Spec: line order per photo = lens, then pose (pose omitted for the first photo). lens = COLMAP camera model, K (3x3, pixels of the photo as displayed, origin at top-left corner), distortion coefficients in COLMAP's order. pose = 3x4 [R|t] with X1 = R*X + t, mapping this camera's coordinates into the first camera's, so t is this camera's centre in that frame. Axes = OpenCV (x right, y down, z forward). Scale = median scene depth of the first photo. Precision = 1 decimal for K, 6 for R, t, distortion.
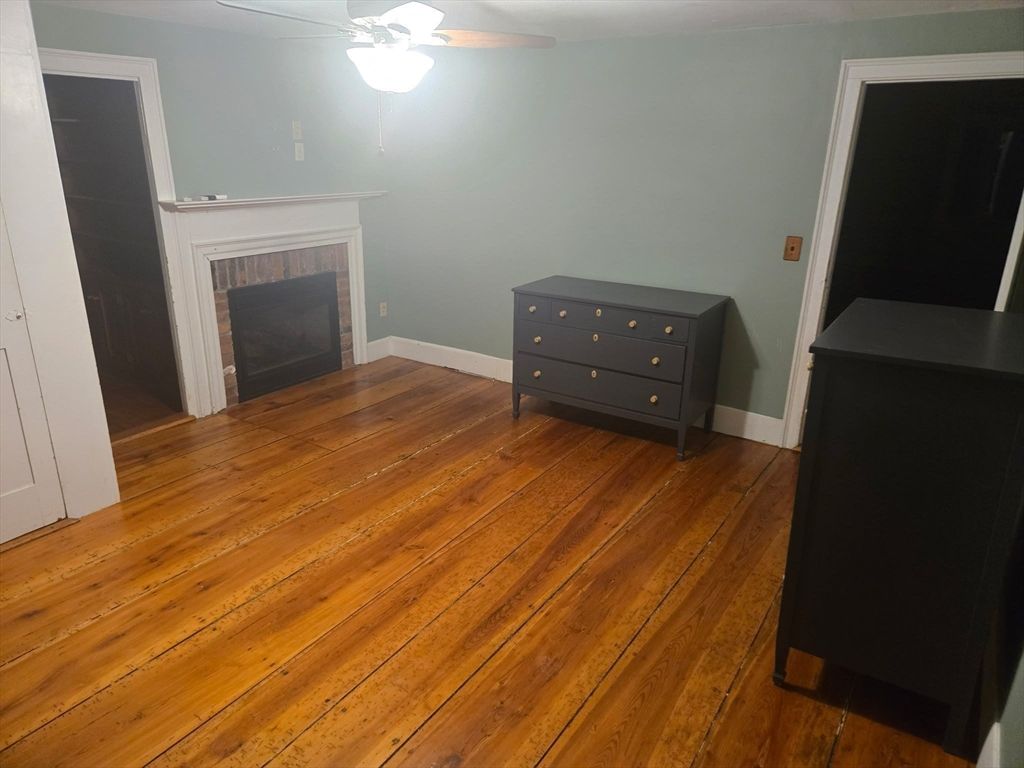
lens RADIAL K [[693.1, 0, 512.0], [0, 693.1, 385.8], [0, 0, 1]] dist [0.007603, 0.001098]
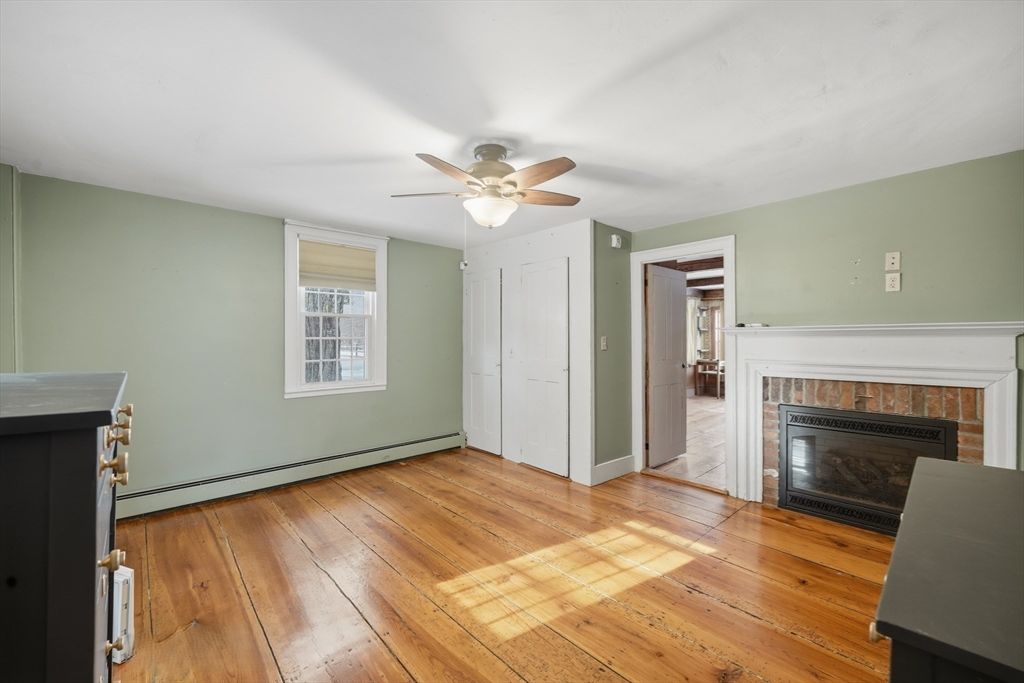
lens RADIAL K [[419.5, 0, 514.9], [0, 419.5, 340.2], [0, 0, 1]] dist [0.000070, 0.000037]
pose [[-0.258147, -0.021334, -0.965870, 0.385028], [-0.319045, 0.945550, 0.064386, -0.141909], [0.911905, 0.324777, -0.250897, 0.733083]]
